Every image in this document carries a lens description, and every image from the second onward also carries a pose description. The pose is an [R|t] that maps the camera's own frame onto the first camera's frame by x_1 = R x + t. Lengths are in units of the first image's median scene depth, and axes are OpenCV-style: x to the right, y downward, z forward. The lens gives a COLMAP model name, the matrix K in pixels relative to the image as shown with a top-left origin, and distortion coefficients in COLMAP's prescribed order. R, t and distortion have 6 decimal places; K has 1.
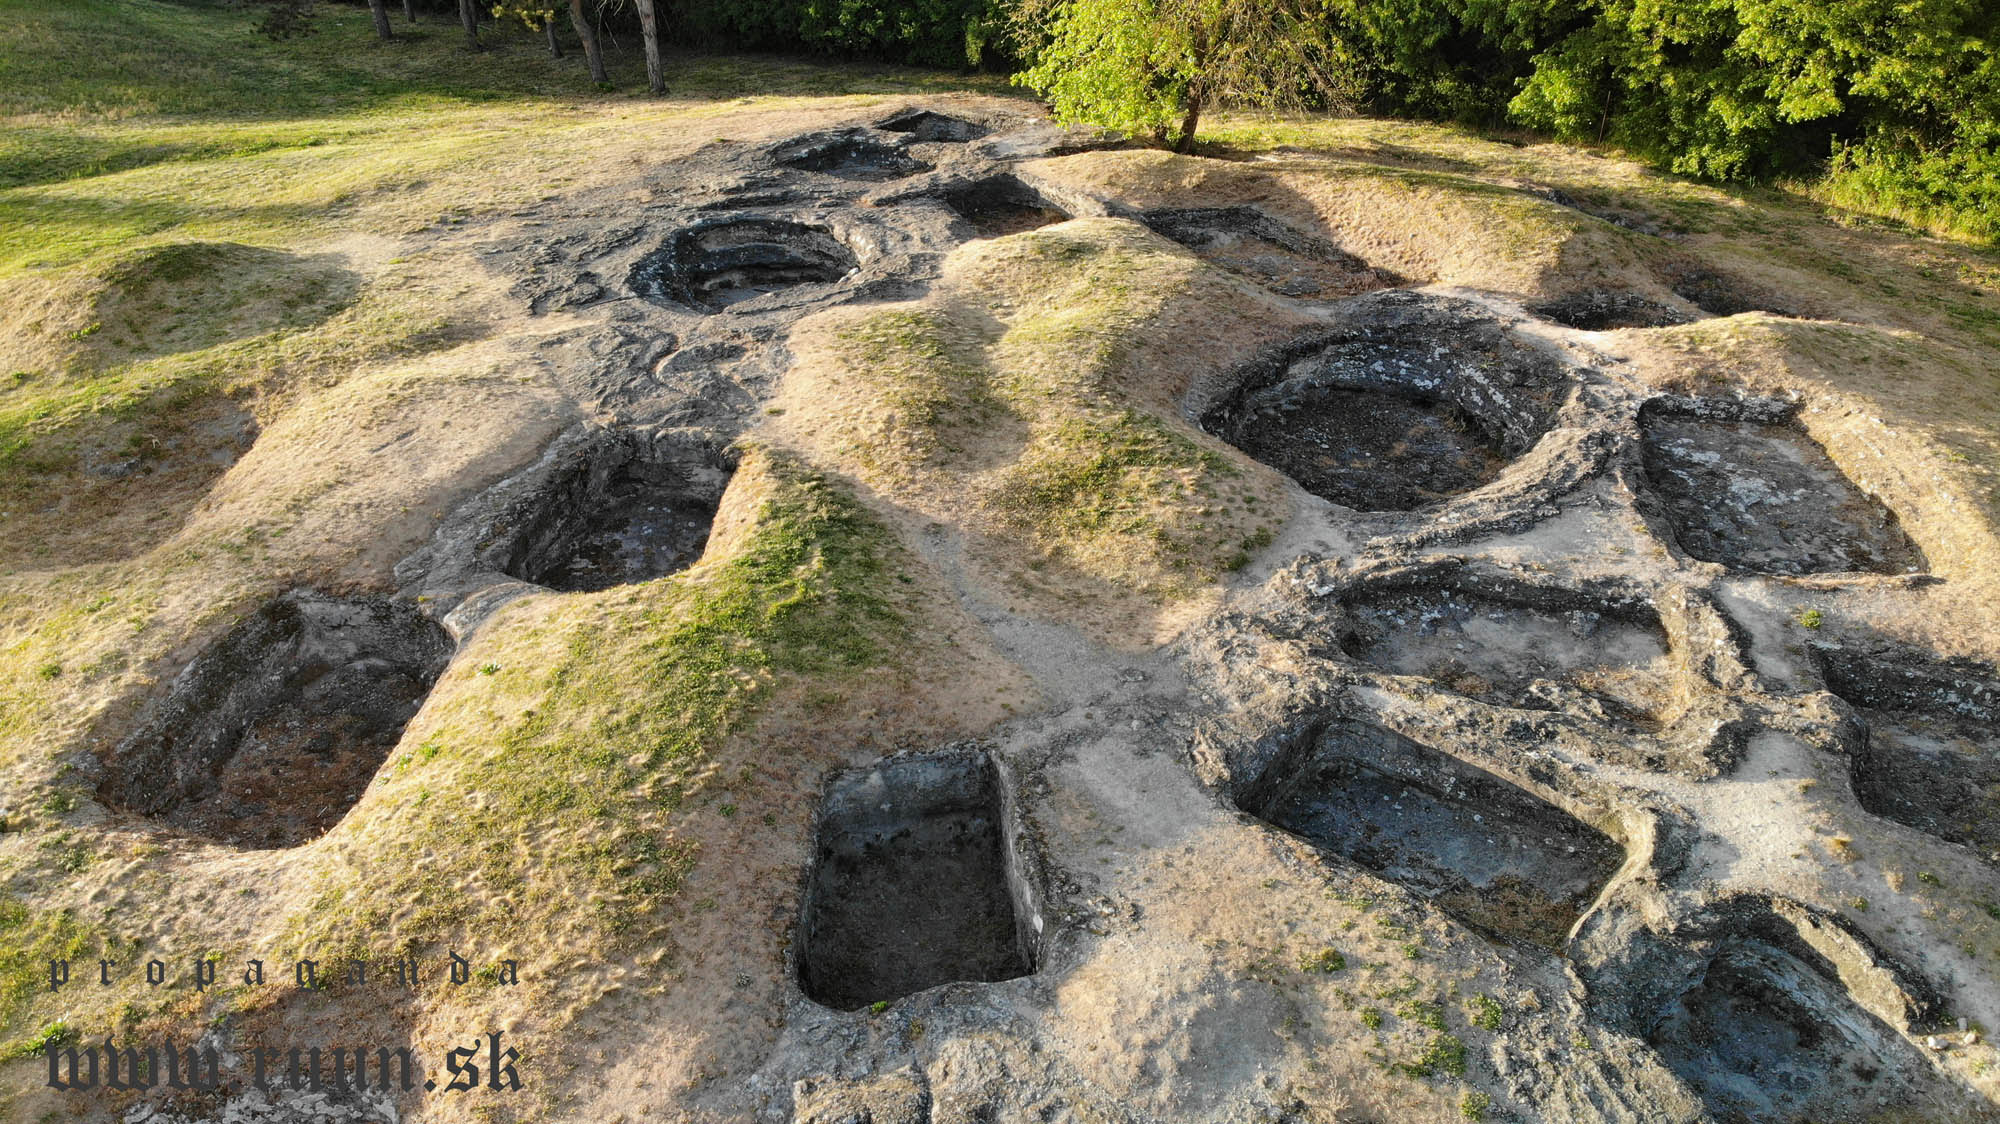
lens RADIAL K [[1456.0, 0, 994.5], [0, 1456.0, 547.7], [0, 0, 1]] dist [0.157318, -0.367049]
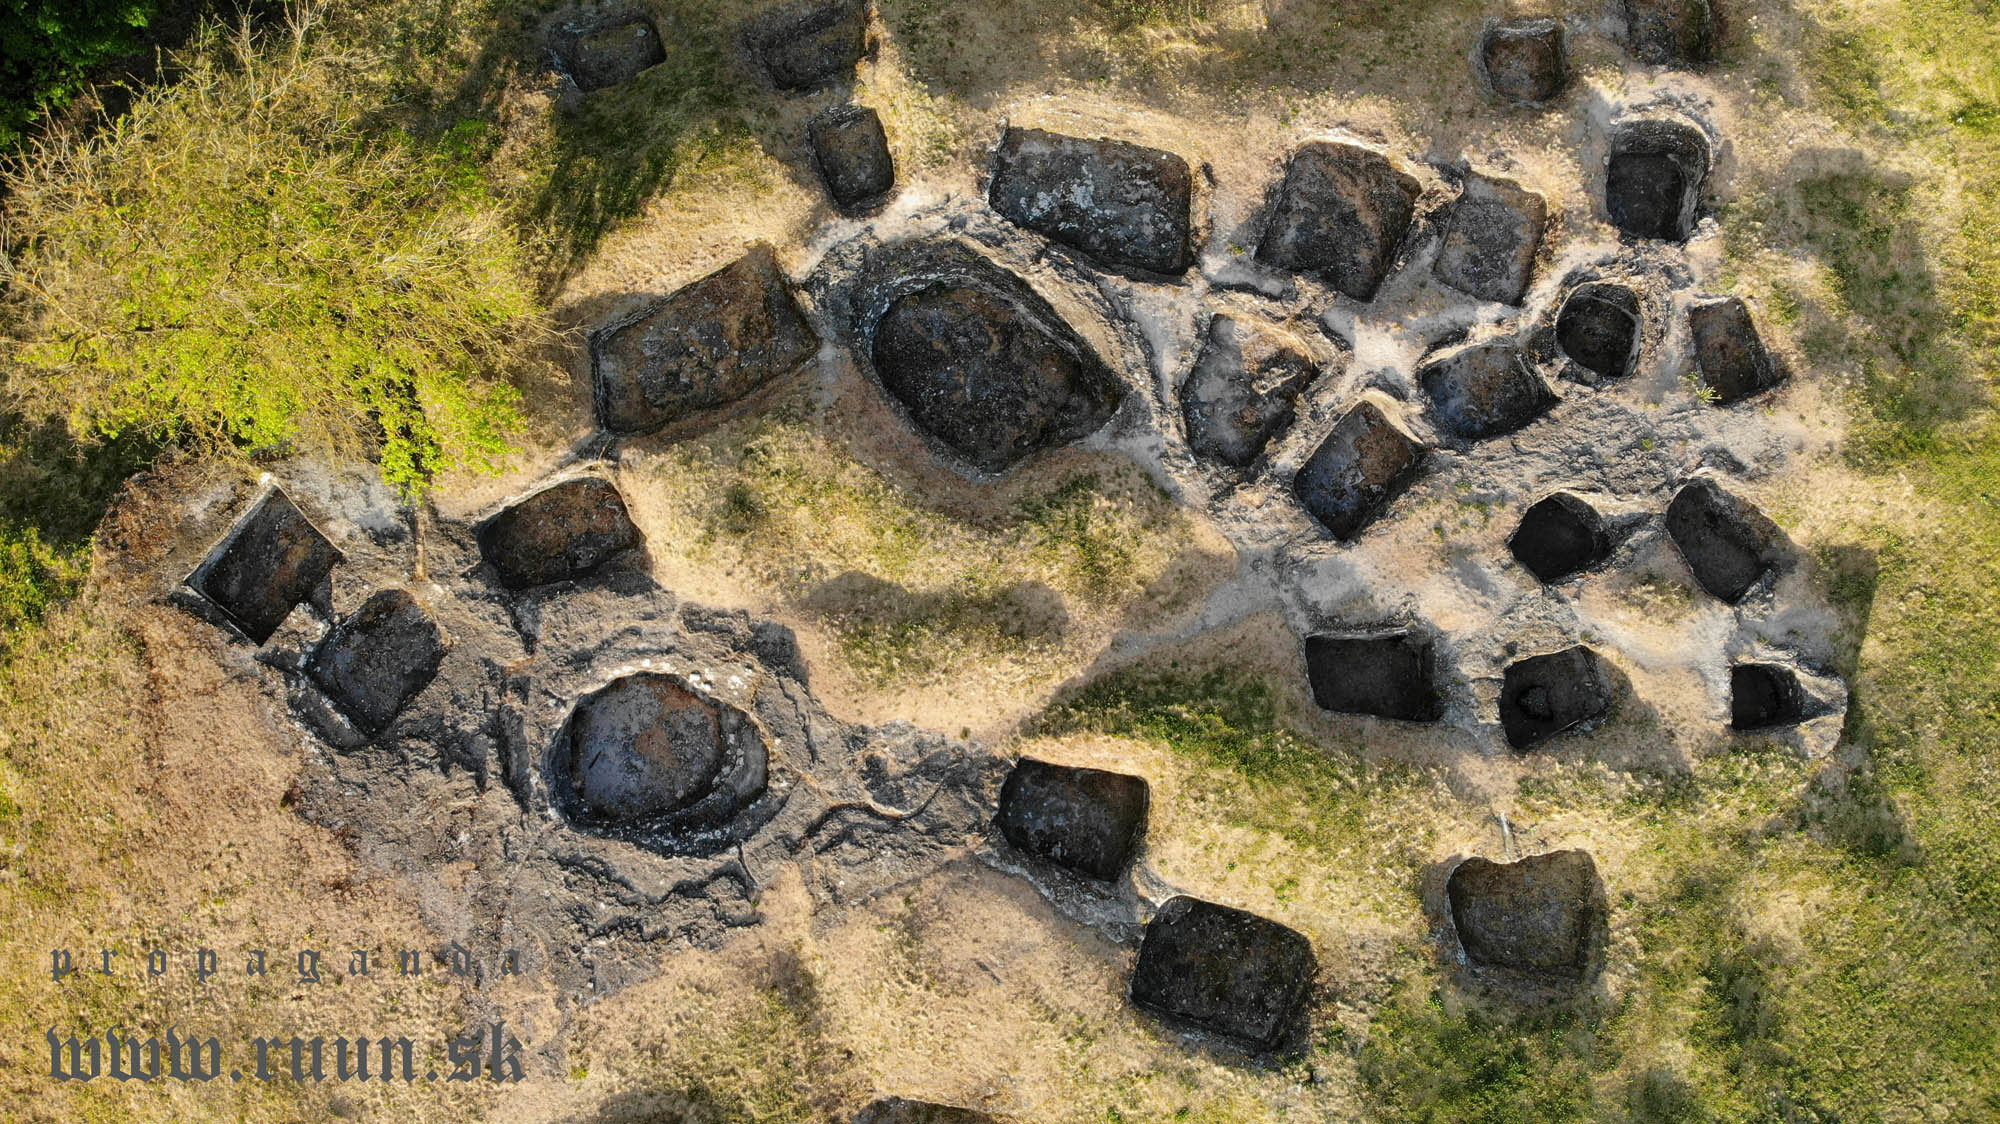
lens RADIAL K [[1456.0, 0, 994.5], [0, 1456.0, 547.7], [0, 0, 1]] dist [0.157318, -0.367049]
pose [[0.109183, -0.975036, 0.193350, -0.280911], [0.481256, 0.222048, 0.847990, -1.602795], [-0.869754, 0.000465, 0.493486, 0.219984]]
